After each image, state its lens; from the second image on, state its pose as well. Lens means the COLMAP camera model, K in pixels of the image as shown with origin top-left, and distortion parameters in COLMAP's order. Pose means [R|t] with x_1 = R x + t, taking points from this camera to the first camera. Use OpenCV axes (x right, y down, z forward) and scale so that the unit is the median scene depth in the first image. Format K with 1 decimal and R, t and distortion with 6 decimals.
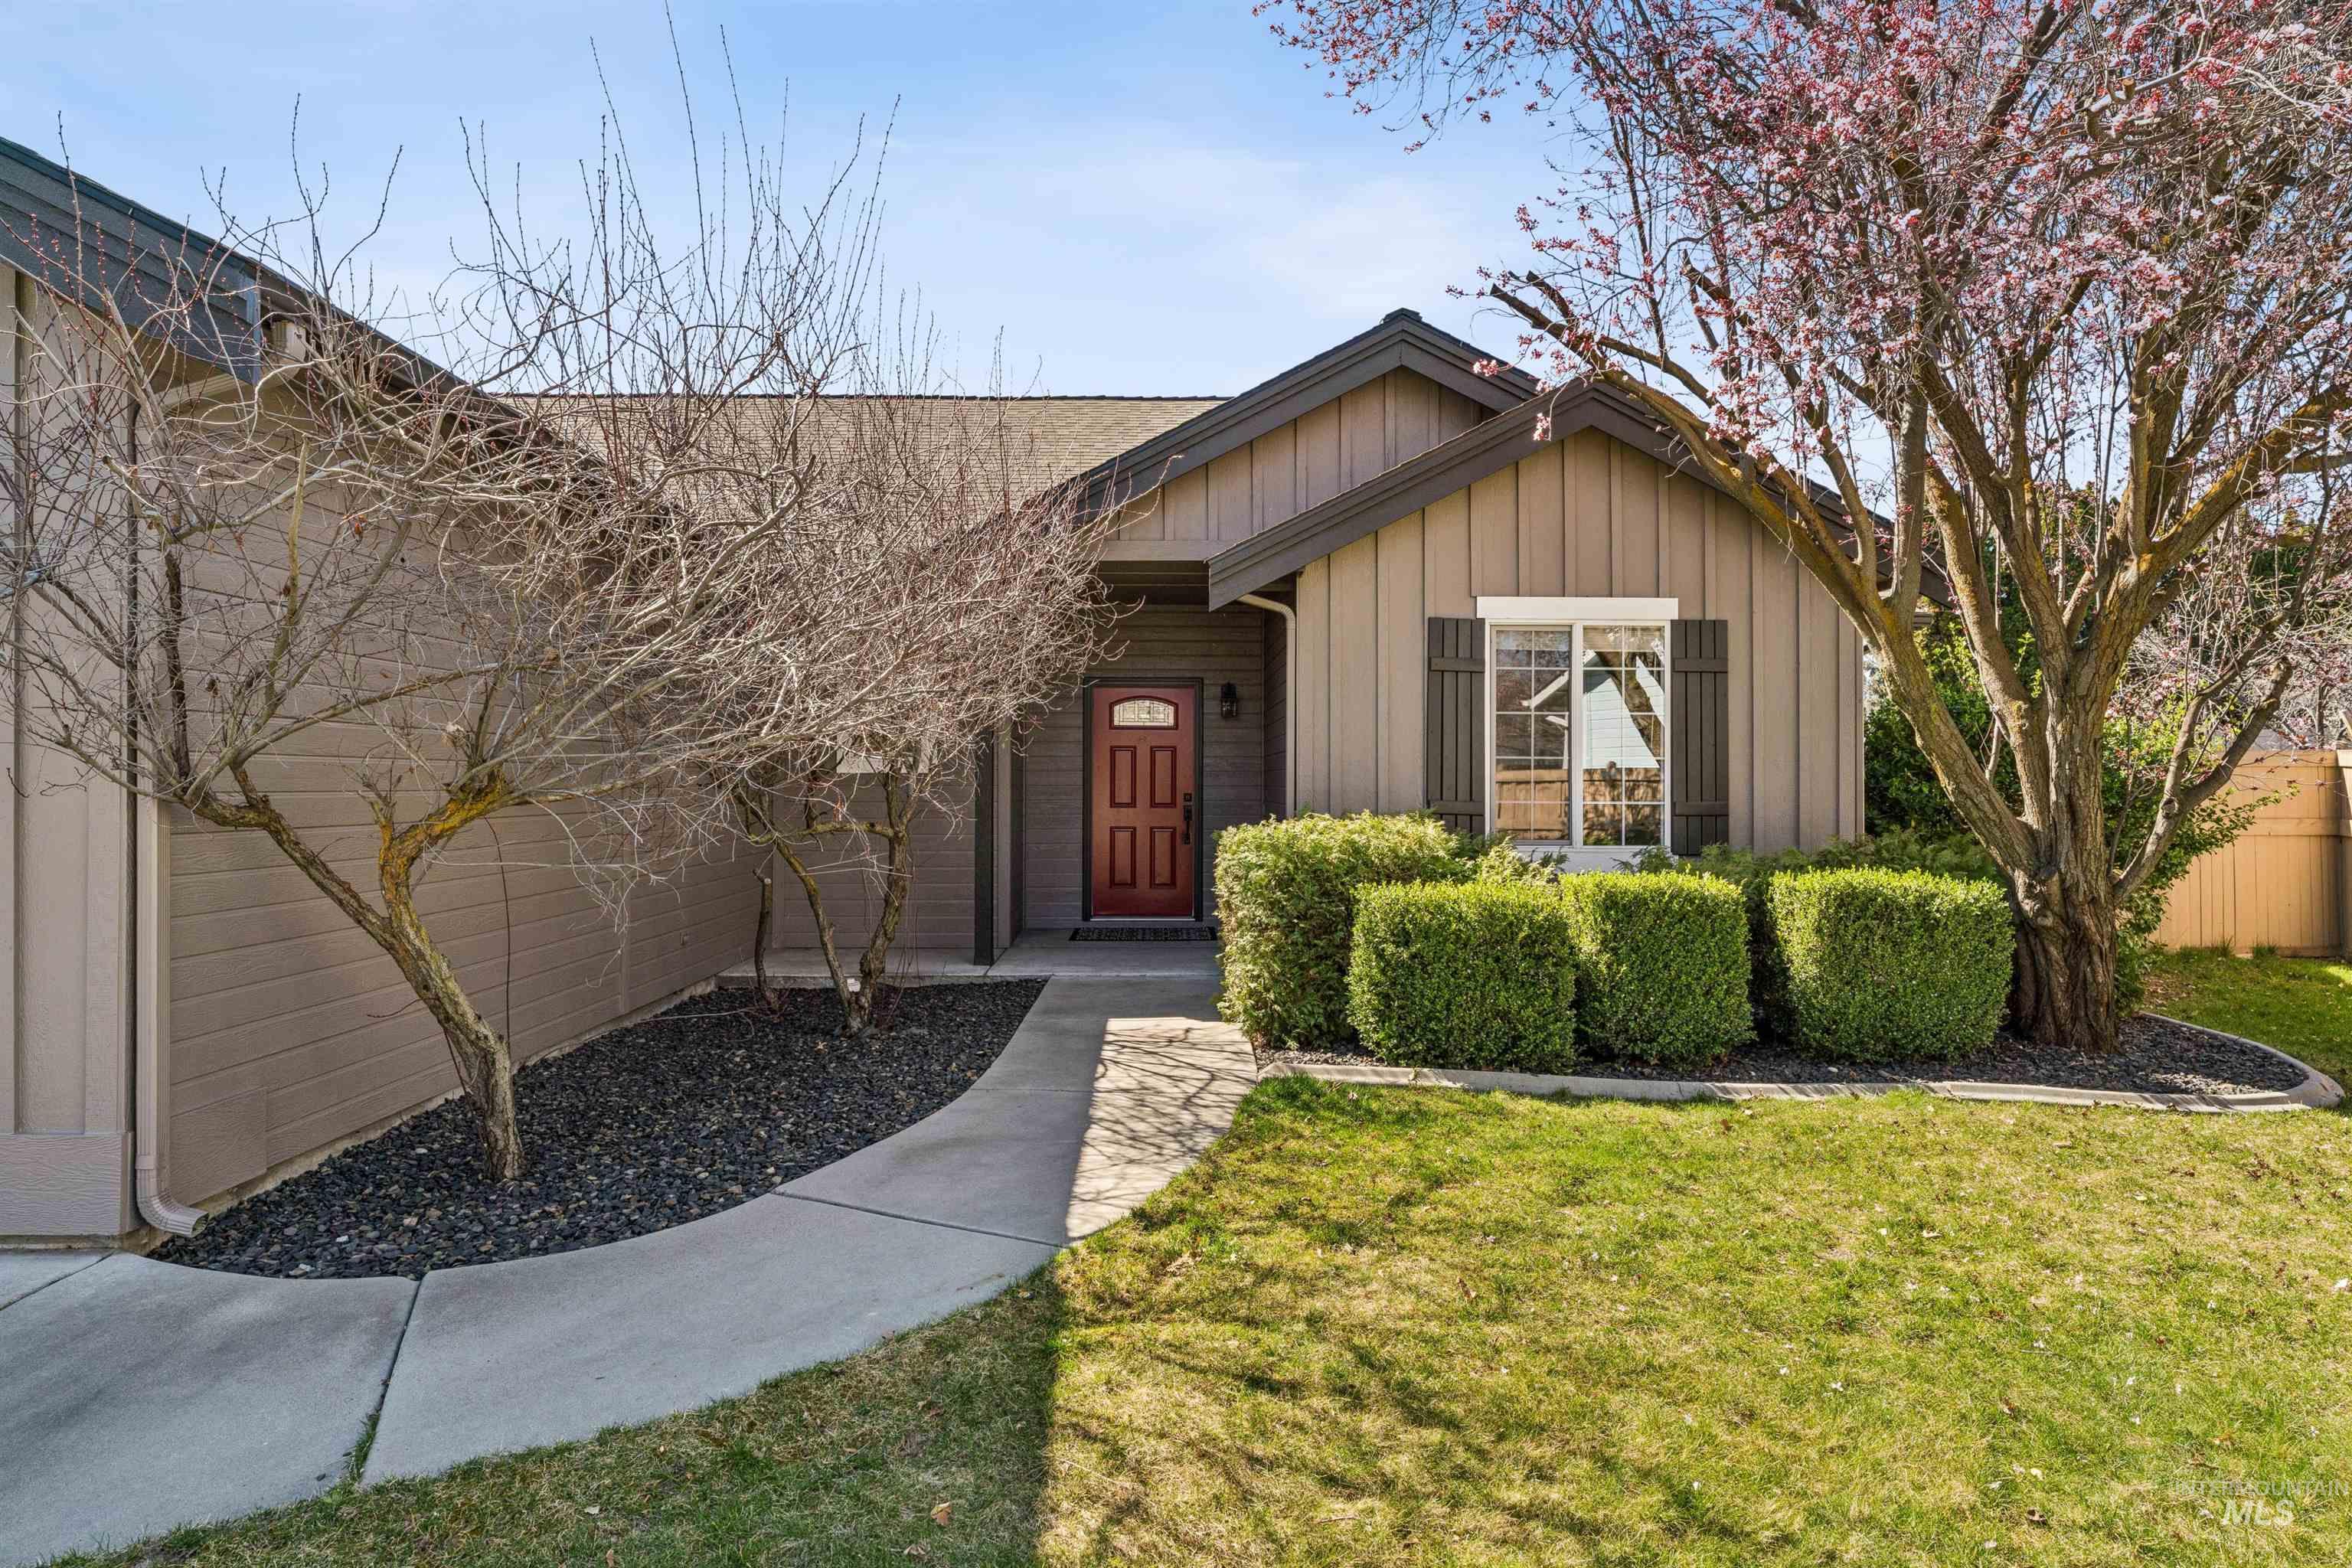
lens RADIAL K [[1368.5, 0, 1176.8], [0, 1368.5, 775.9], [0, 0, 1]] dist [-0.003235, -0.002656]
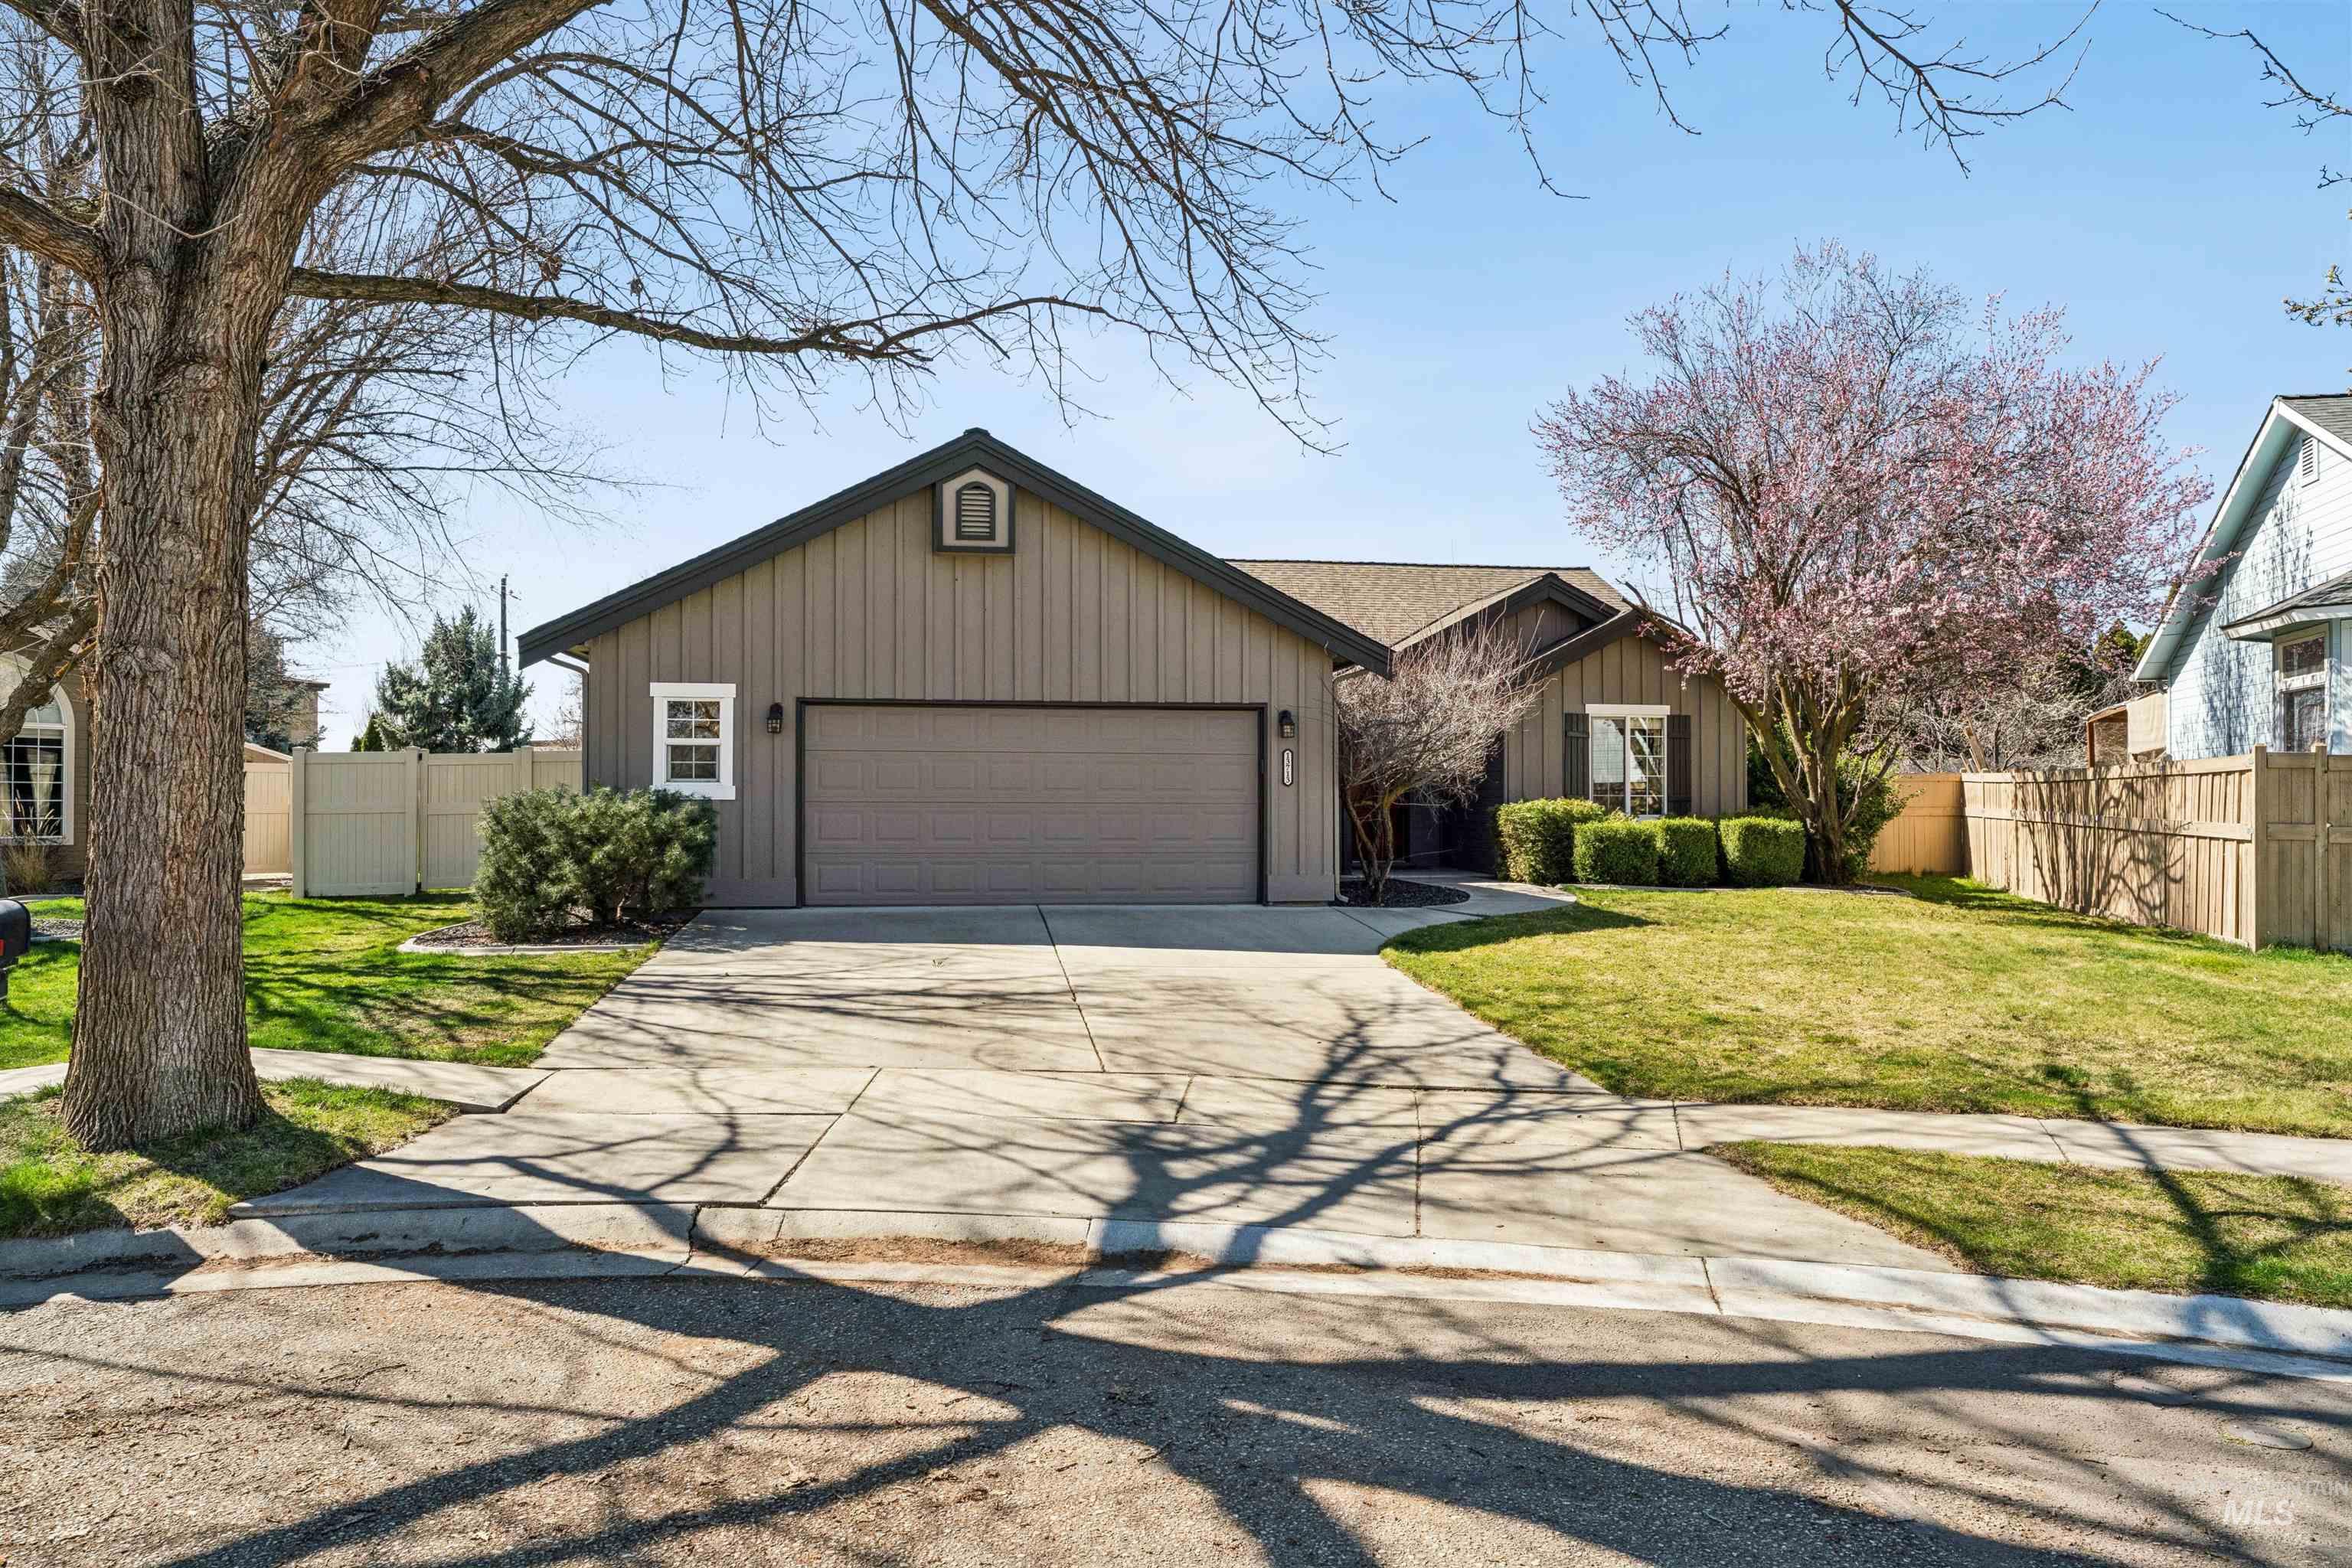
lens RADIAL K [[1508.1, 0, 1180.2], [0, 1508.1, 787.1], [0, 0, 1]] dist [-0.007484, -0.000322]
pose [[0.989747, 0.001651, 0.142823, -0.982939], [-0.000825, 0.999983, -0.005842, 0.025125], [-0.142830, 0.005664, 0.989731, -1.678133]]
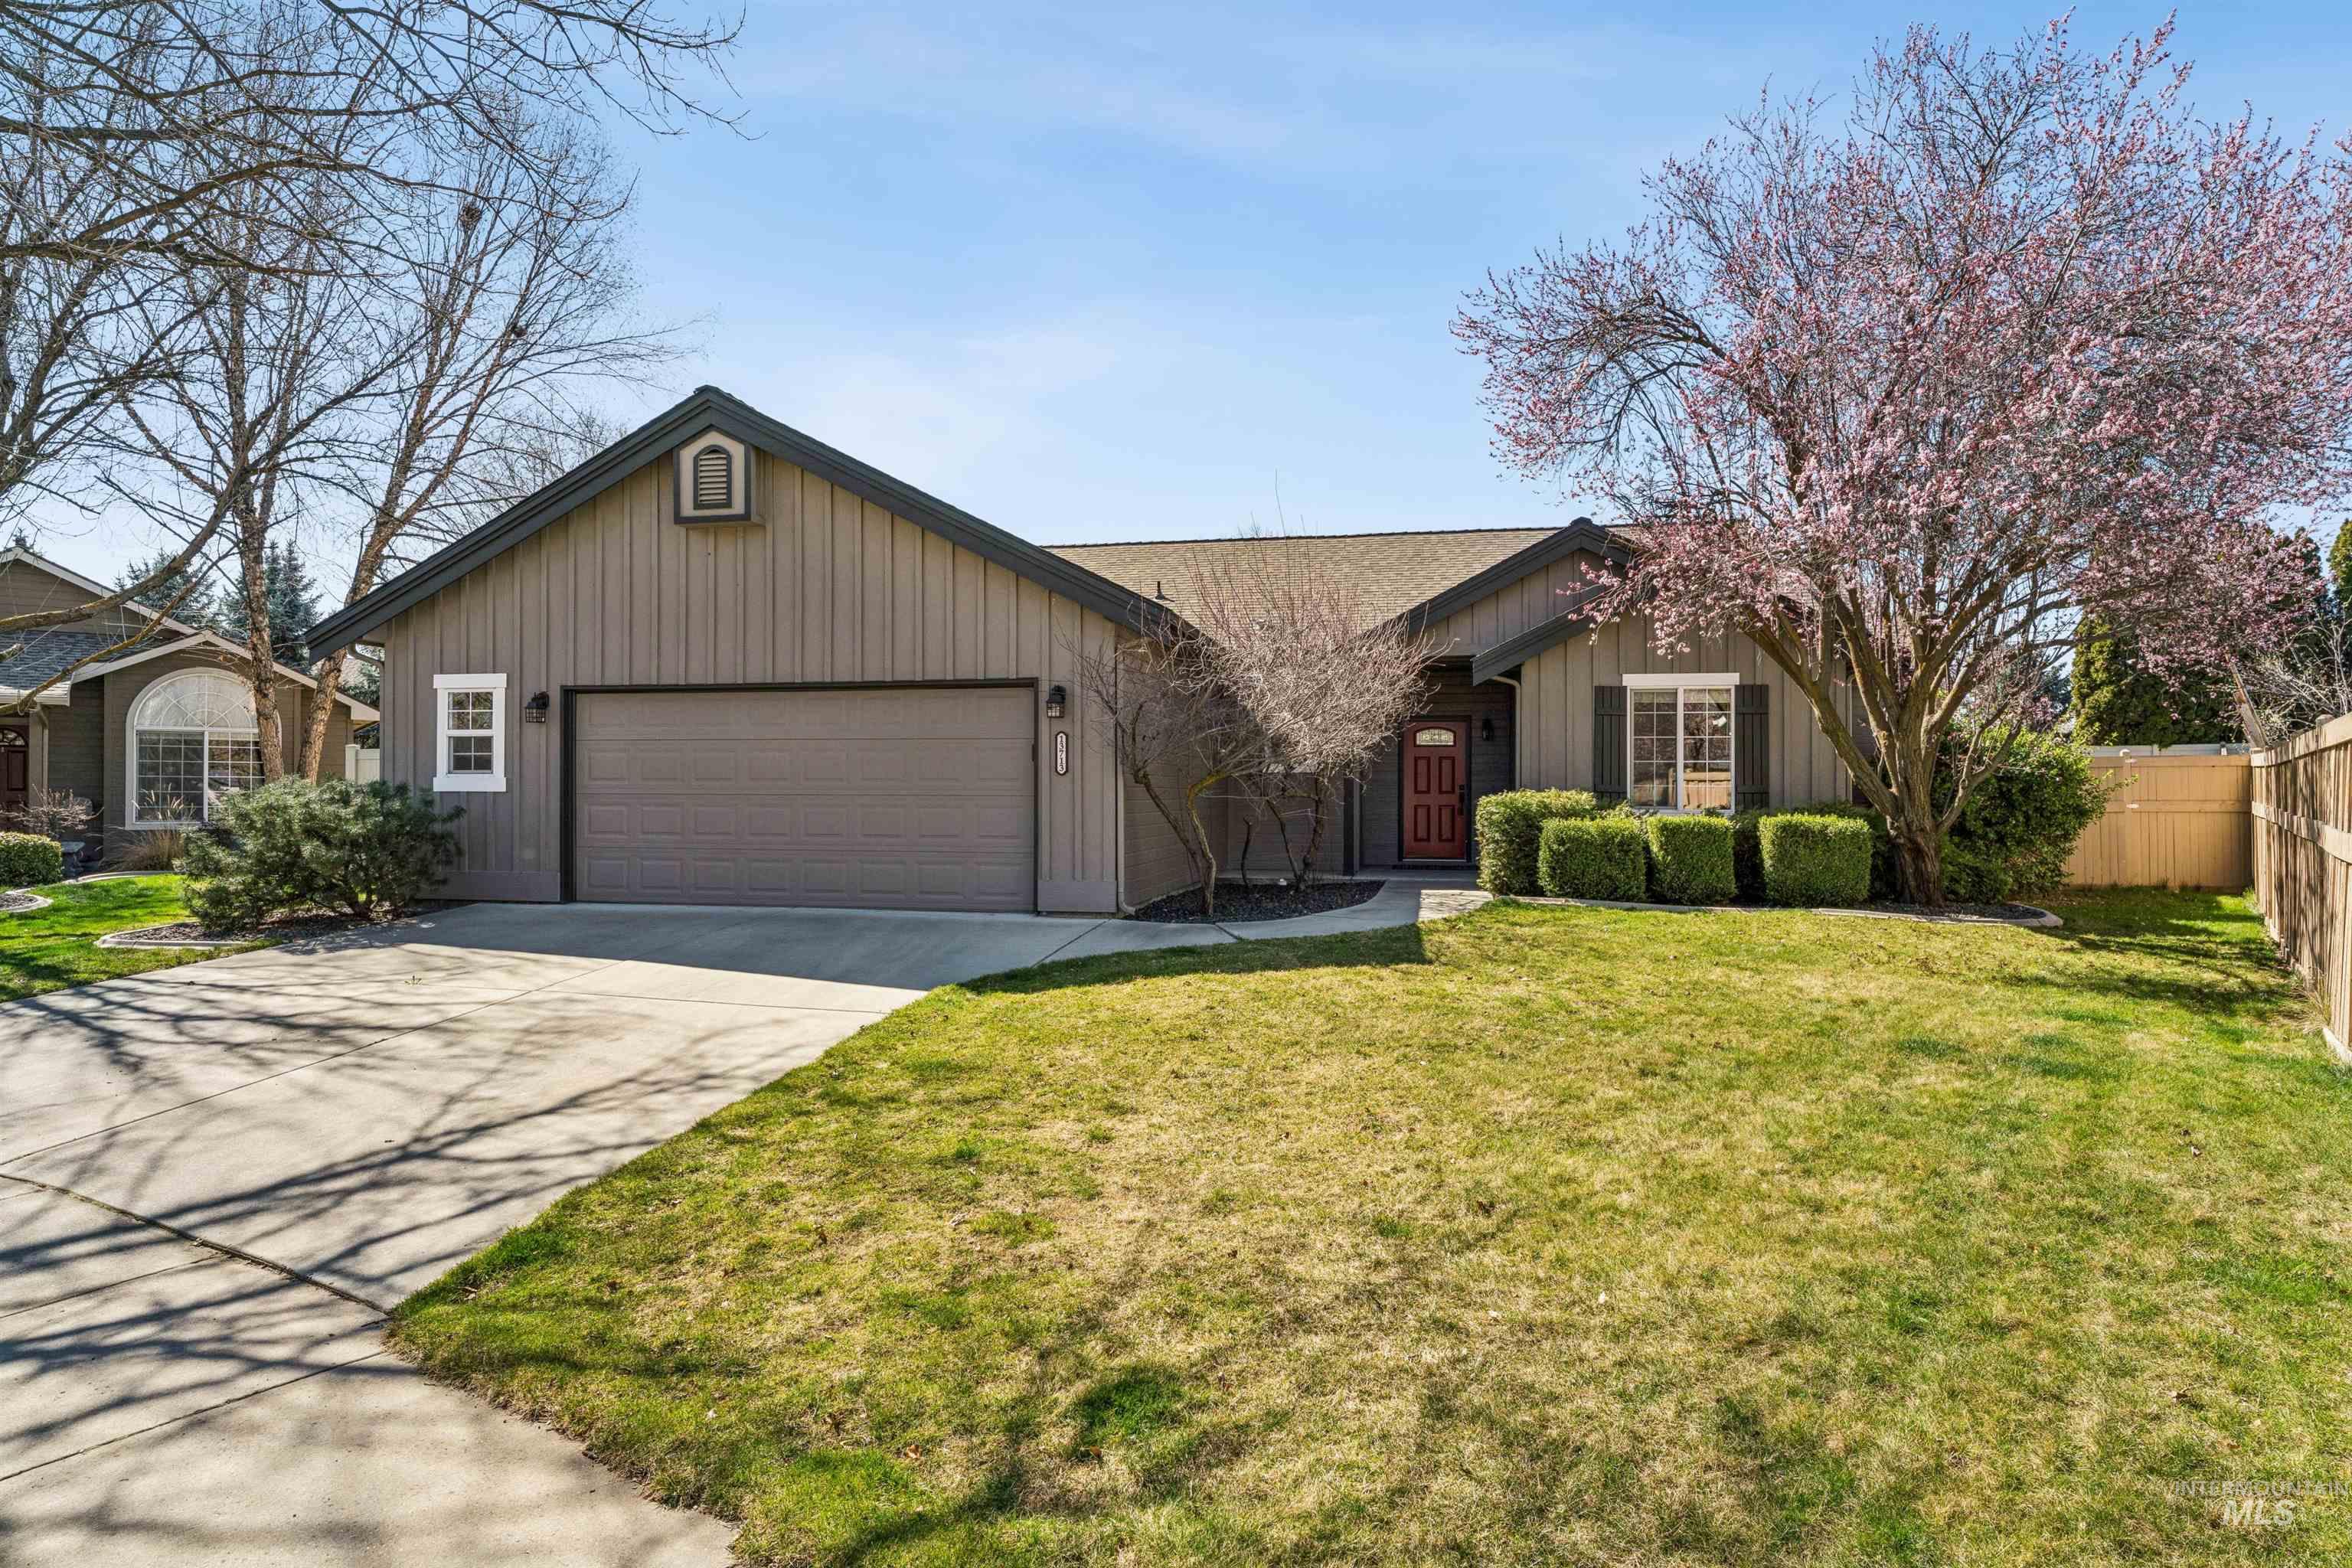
lens RADIAL K [[1275.6, 0, 1173.1], [0, 1275.6, 792.7], [0, 0, 1]] dist [0.006304, 0.000203]
pose [[0.977234, 0.000396, -0.212162, -0.009940], [0.000559, 0.999990, 0.004444, 0.025437], [0.212161, -0.004462, 0.977224, -1.012792]]
